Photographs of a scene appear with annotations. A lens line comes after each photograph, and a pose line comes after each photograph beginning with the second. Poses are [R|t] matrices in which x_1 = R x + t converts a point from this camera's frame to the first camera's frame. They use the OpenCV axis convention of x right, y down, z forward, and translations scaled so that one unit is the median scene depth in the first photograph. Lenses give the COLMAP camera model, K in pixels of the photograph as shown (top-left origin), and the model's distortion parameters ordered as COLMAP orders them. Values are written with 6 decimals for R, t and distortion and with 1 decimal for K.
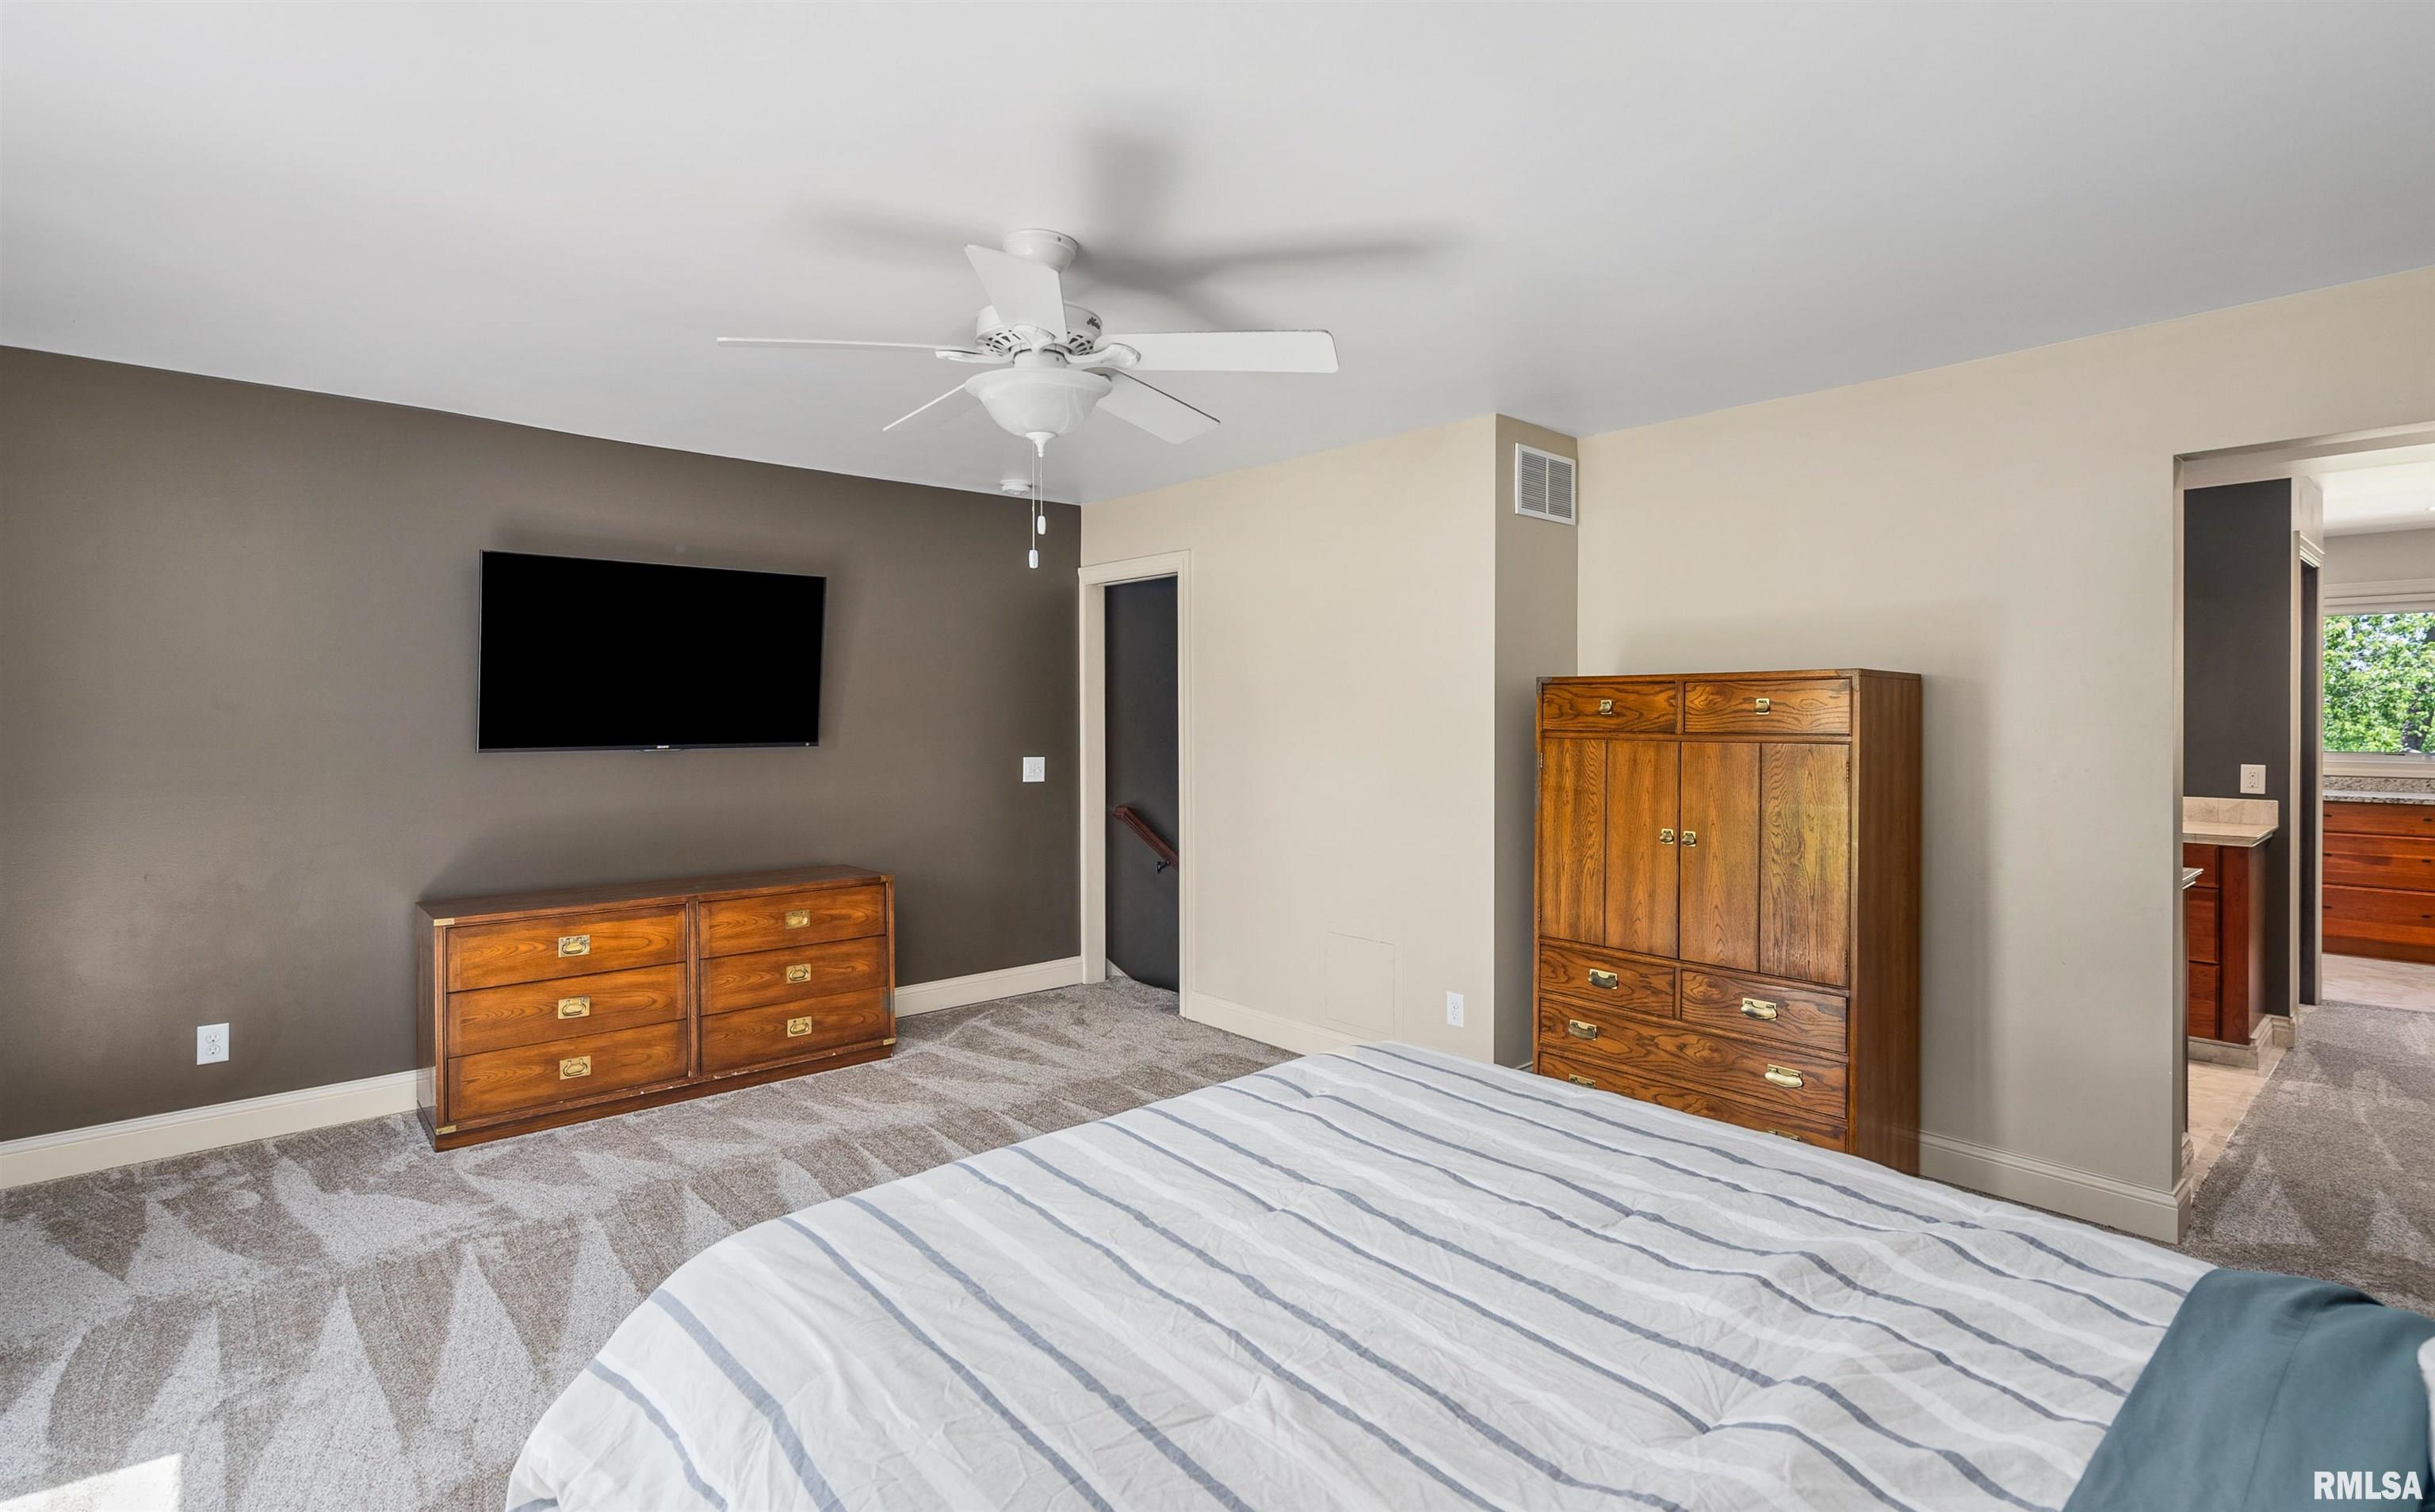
lens RADIAL K [[1126.3, 0, 1239.0], [0, 1126.3, 712.1], [0, 0, 1]] dist [0.002734, 0.000771]
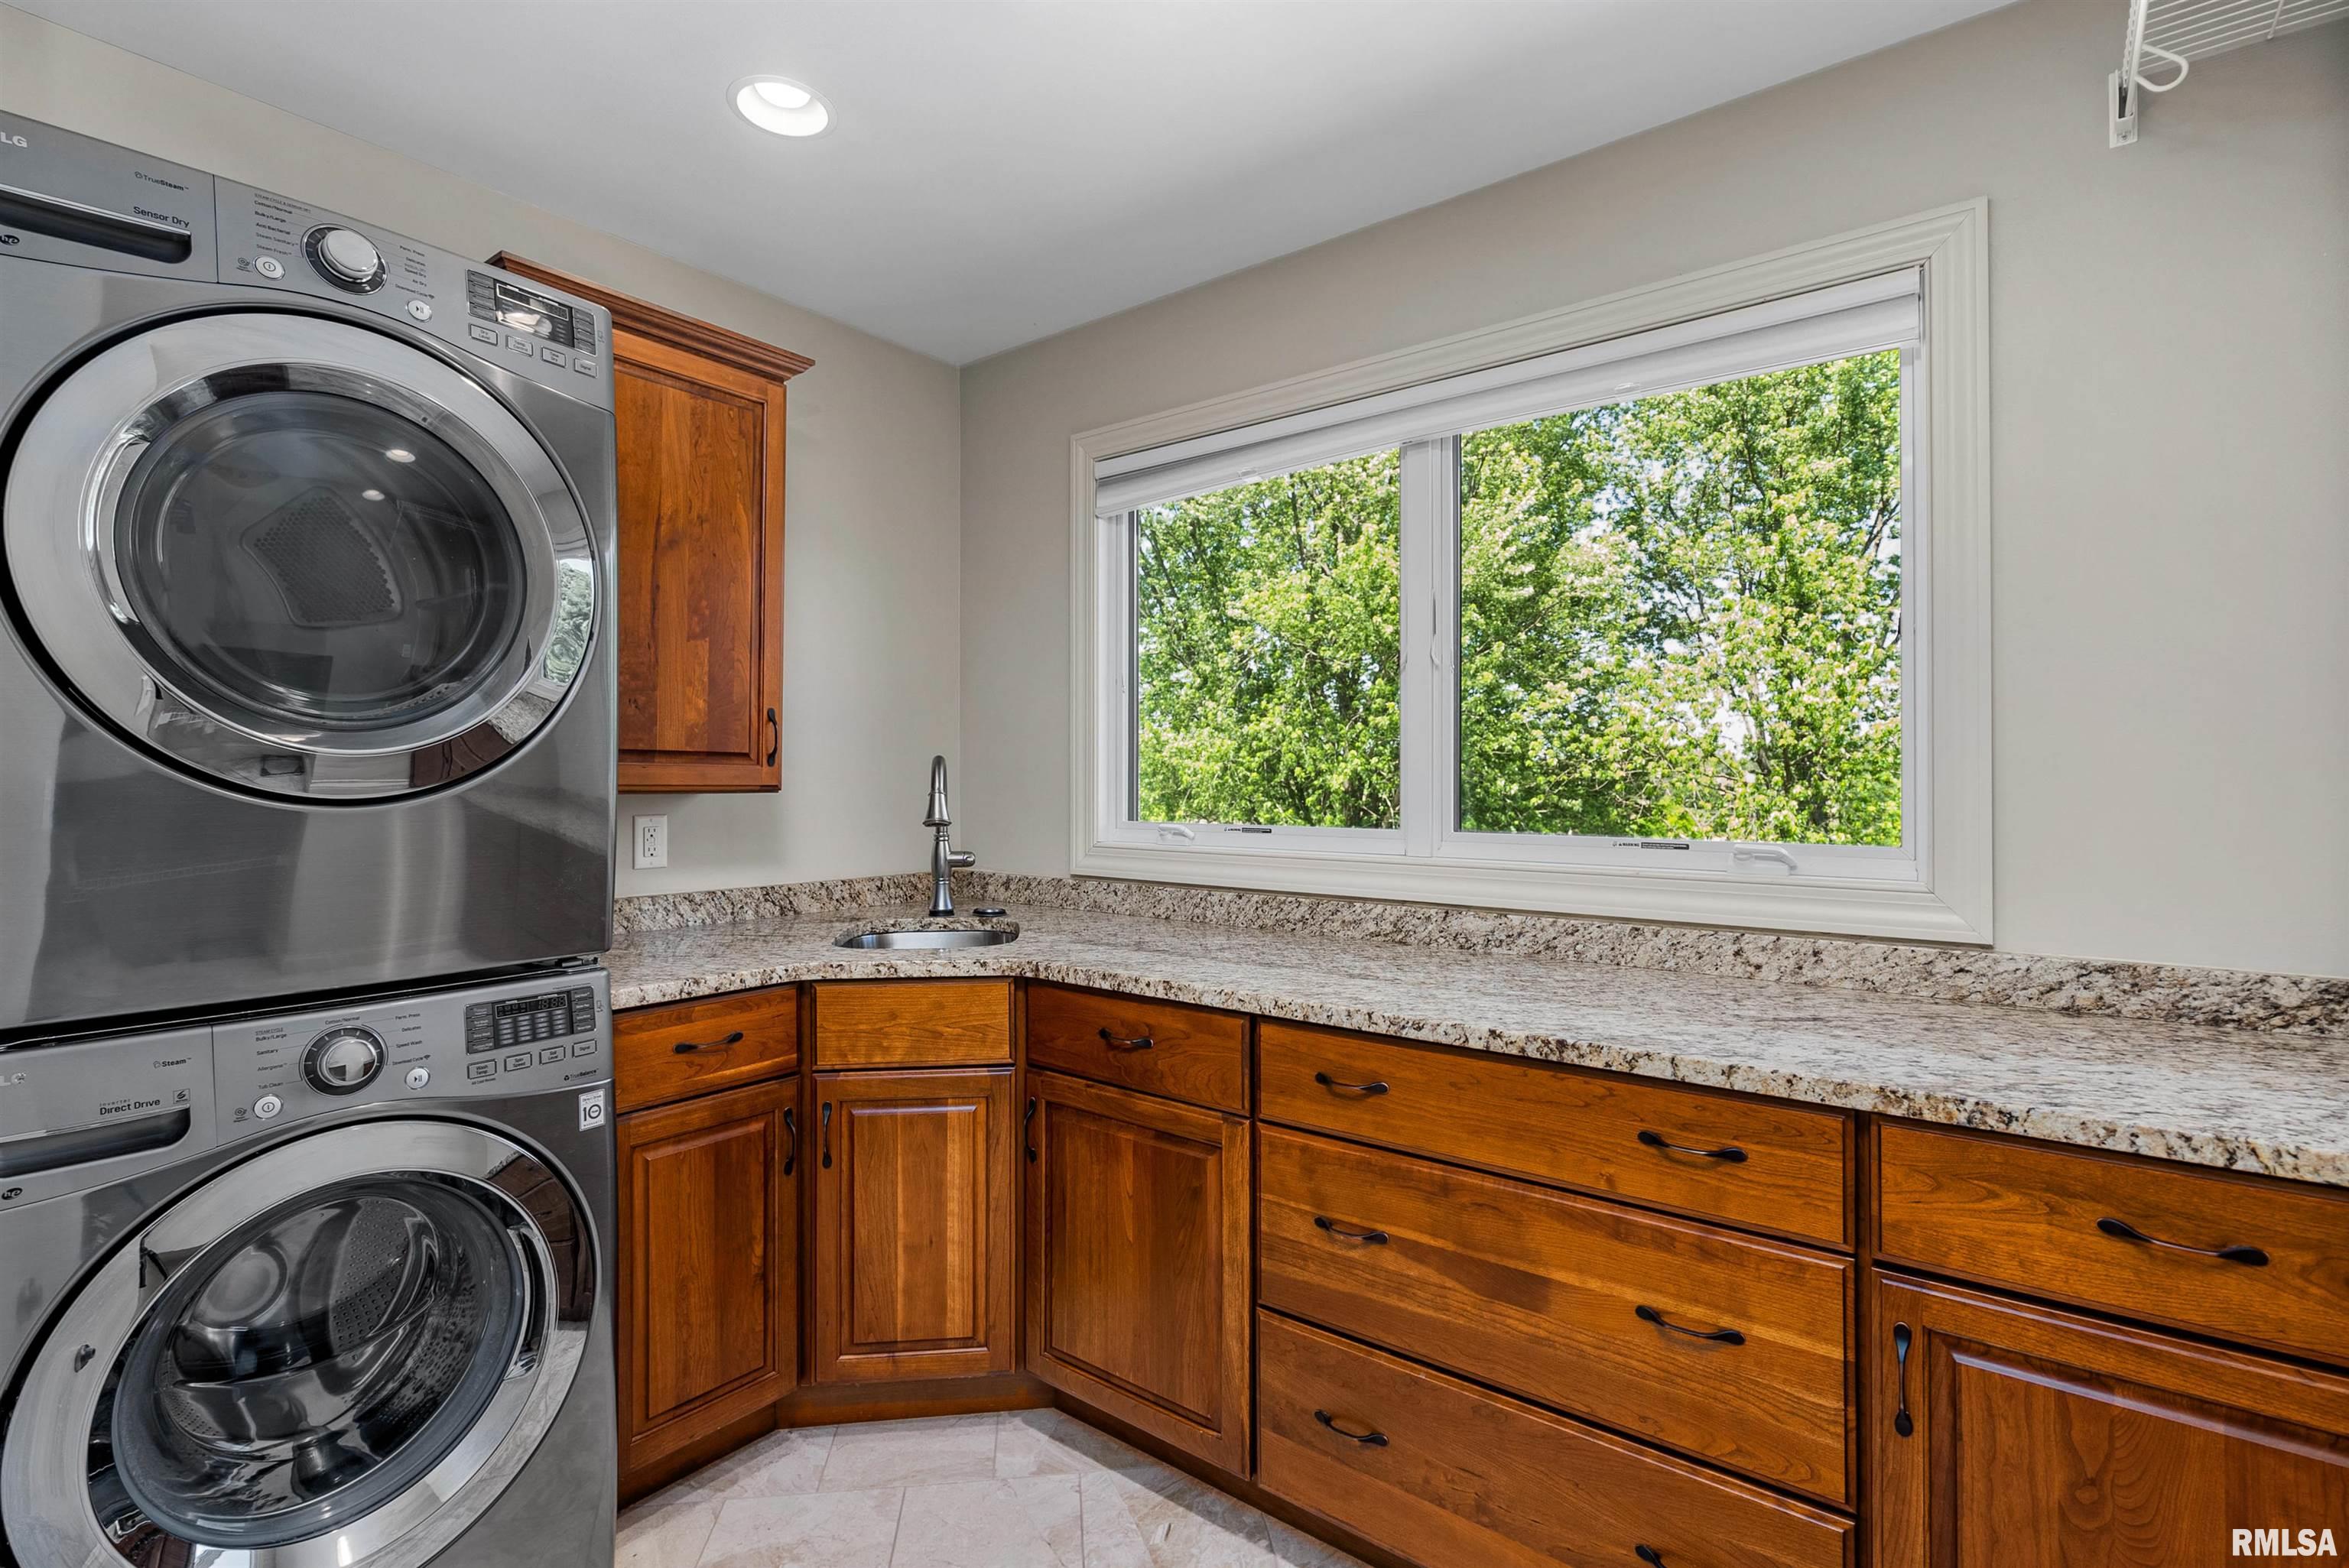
lens RADIAL K [[1101.2, 0, 1183.0], [0, 1101.2, 773.5], [0, 0, 1]] dist [0.000859, 0.000372]
pose [[0.982616, -0.000955, 0.185647, 0.893840], [0.002403, 0.999968, -0.007574, 0.021085], [-0.185634, 0.007889, 0.982587, 0.776669]]
